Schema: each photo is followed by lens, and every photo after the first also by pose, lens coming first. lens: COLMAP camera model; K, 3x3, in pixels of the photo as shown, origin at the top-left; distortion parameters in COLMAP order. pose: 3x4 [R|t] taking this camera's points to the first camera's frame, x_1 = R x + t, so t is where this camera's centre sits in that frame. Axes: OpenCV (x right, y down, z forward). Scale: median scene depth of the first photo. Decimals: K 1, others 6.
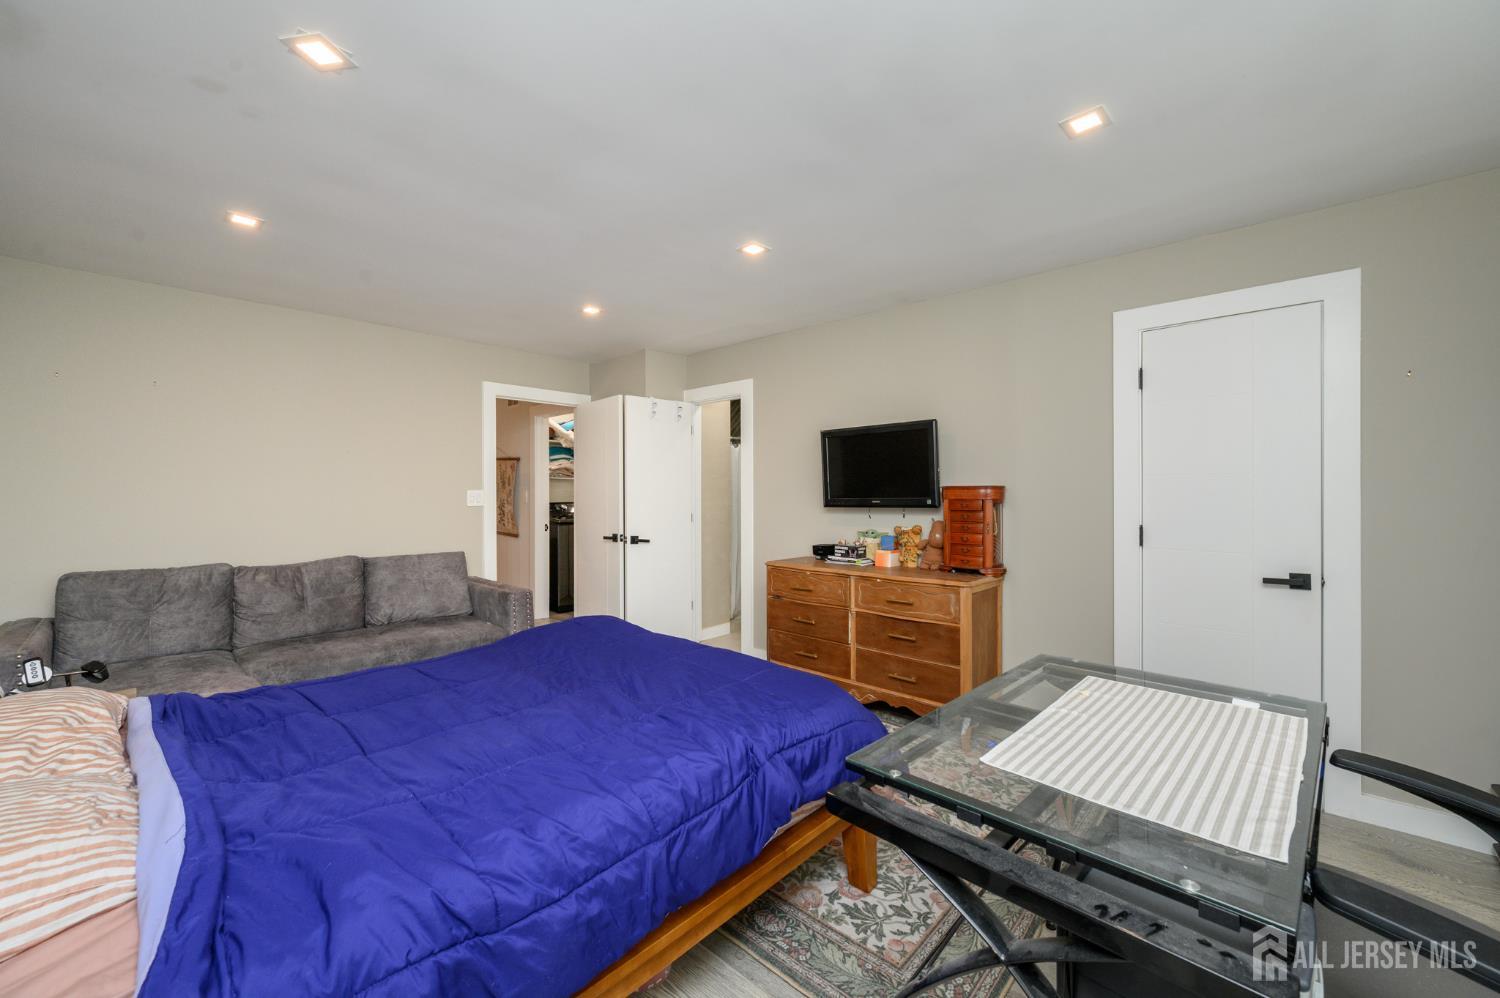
lens RADIAL K [[592.1, 0, 751.6], [0, 592.1, 490.3], [0, 0, 1]] dist [-0.001659, -0.000124]
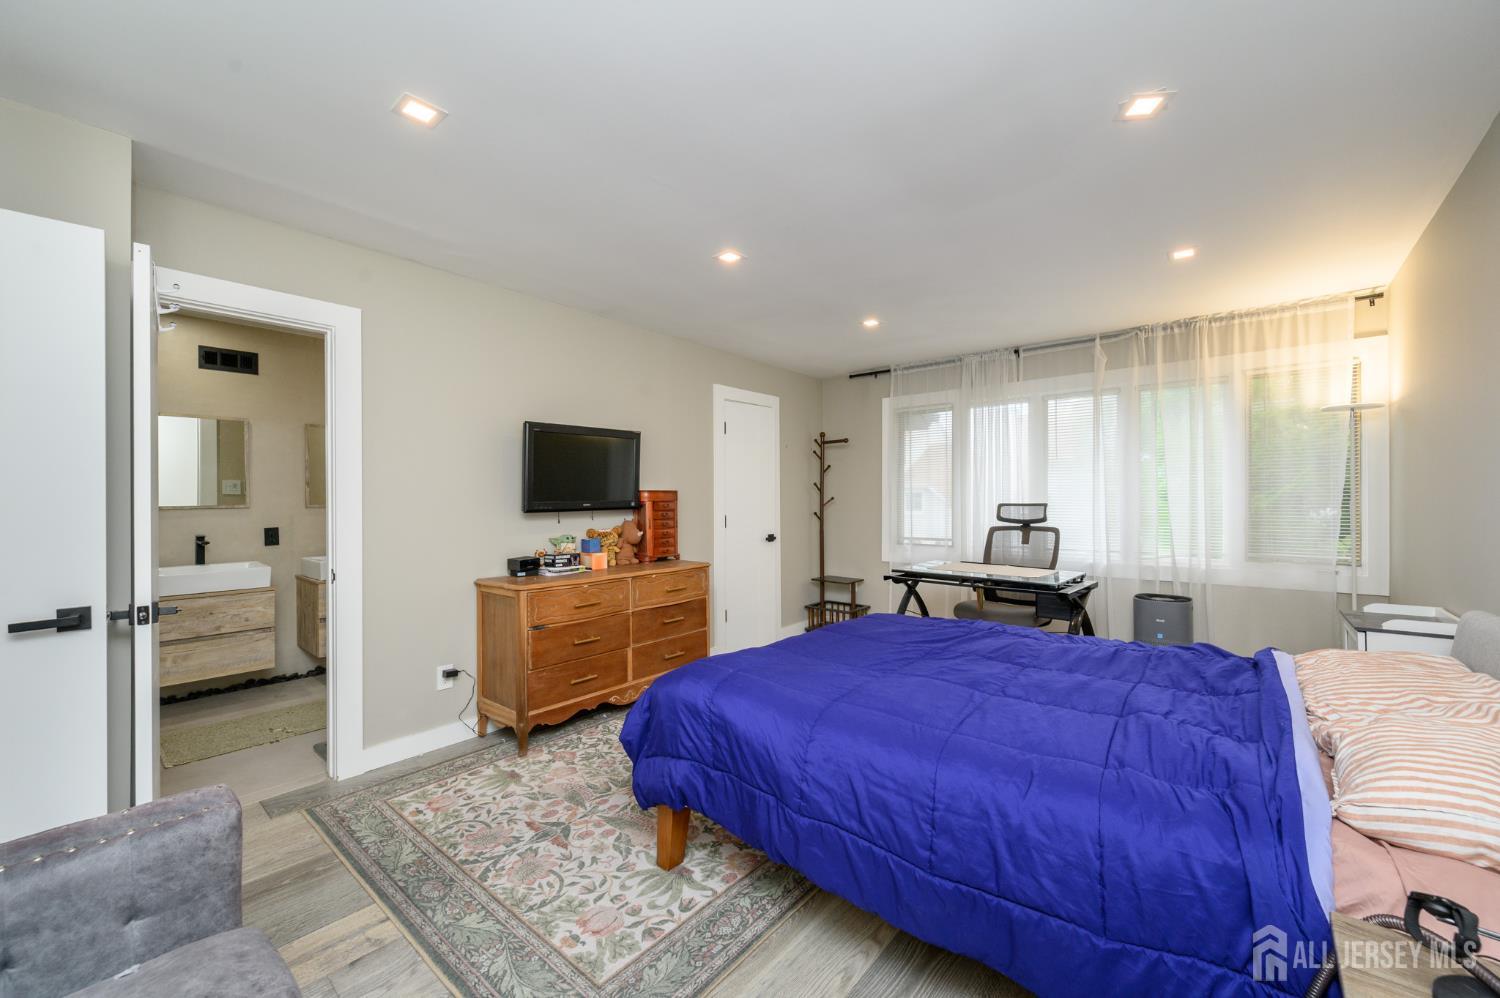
lens RADIAL K [[592.1, 0, 755.9], [0, 592.1, 501.7], [0, 0, 1]] dist [-0.001659, -0.000124]
pose [[-0.076192, 0.009009, 0.997052, -0.765991], [0.017303, 0.999821, -0.007712, 0.025726], [-0.996943, 0.016664, -0.076334, 0.778490]]
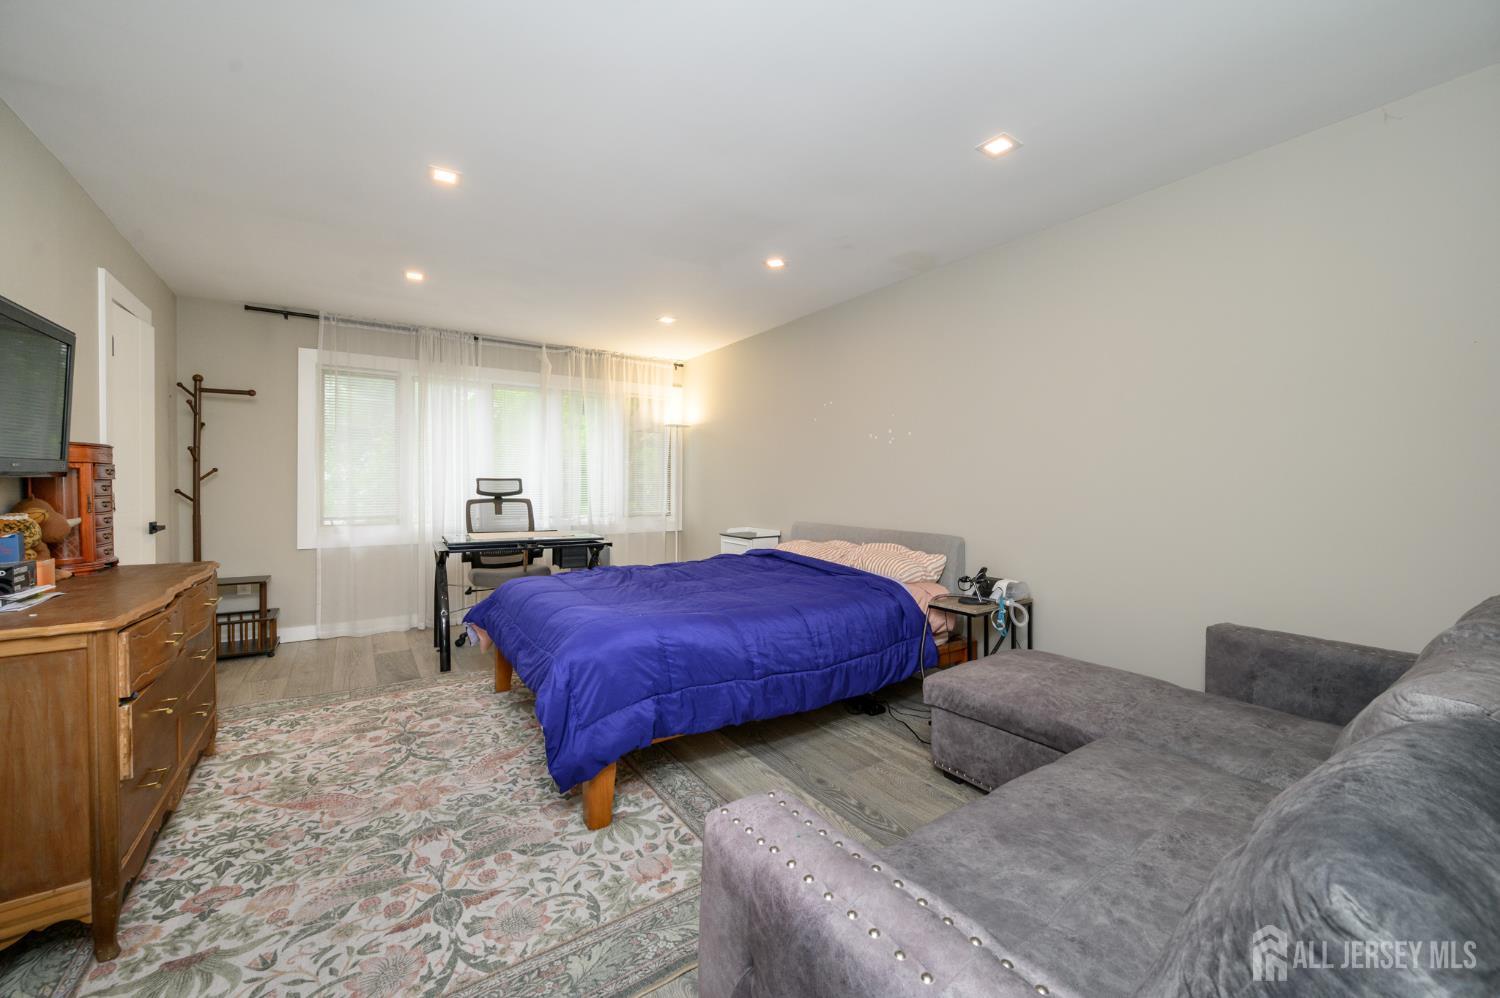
lens RADIAL K [[592.1, 0, 758.9], [0, 592.1, 490.2], [0, 0, 1]] dist [-0.001659, -0.000124]
pose [[-0.982700, 0.011063, 0.184871, -0.307435], [0.014393, 0.999757, 0.016679, 0.049871], [-0.184642, 0.019052, -0.982621, 1.595069]]
